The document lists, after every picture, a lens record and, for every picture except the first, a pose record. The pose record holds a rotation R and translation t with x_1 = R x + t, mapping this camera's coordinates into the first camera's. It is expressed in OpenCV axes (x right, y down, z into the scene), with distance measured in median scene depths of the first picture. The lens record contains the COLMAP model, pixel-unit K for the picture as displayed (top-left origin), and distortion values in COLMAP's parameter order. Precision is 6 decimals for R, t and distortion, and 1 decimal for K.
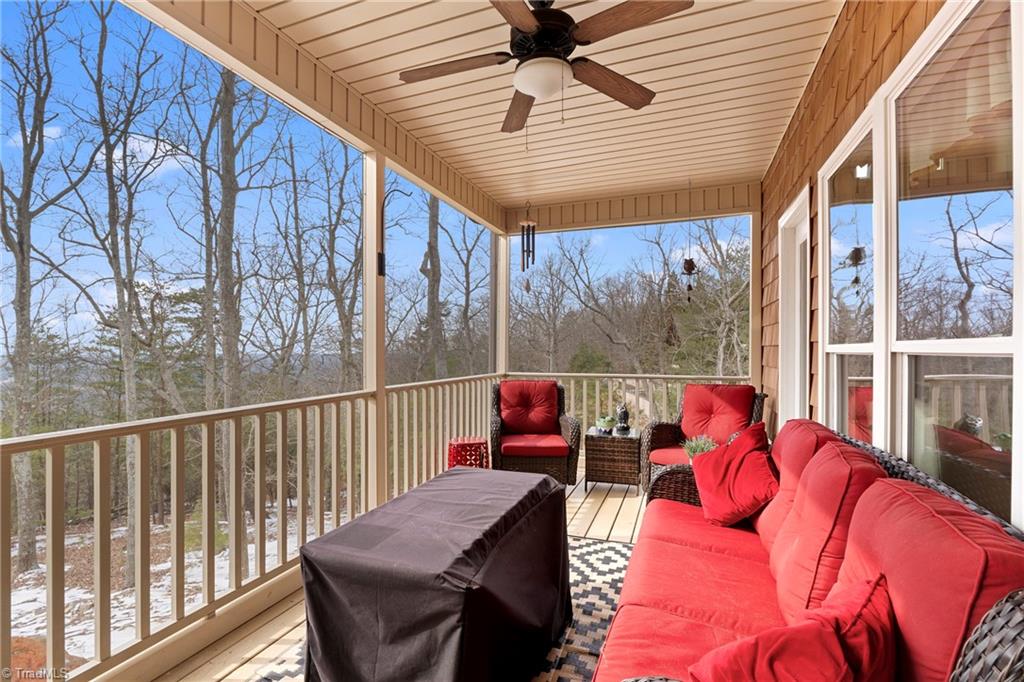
lens RADIAL K [[465.8, 0, 511.4], [0, 465.8, 346.9], [0, 0, 1]] dist [-0.003847, -0.000196]
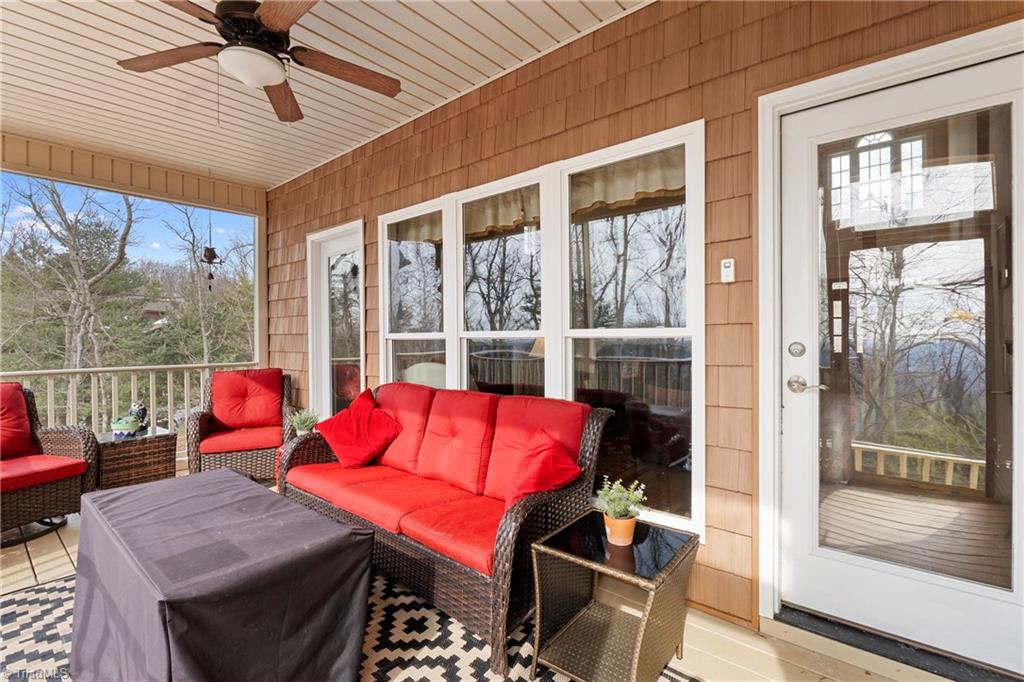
lens RADIAL K [[465.8, 0, 480.1], [0, 465.8, 338.2], [0, 0, 1]] dist [-0.003847, -0.000196]
pose [[0.370587, -0.001434, 0.928796, -0.380611], [-0.001648, 0.999996, 0.002202, 0.003960], [-0.928796, -0.002347, 0.370584, 0.100158]]
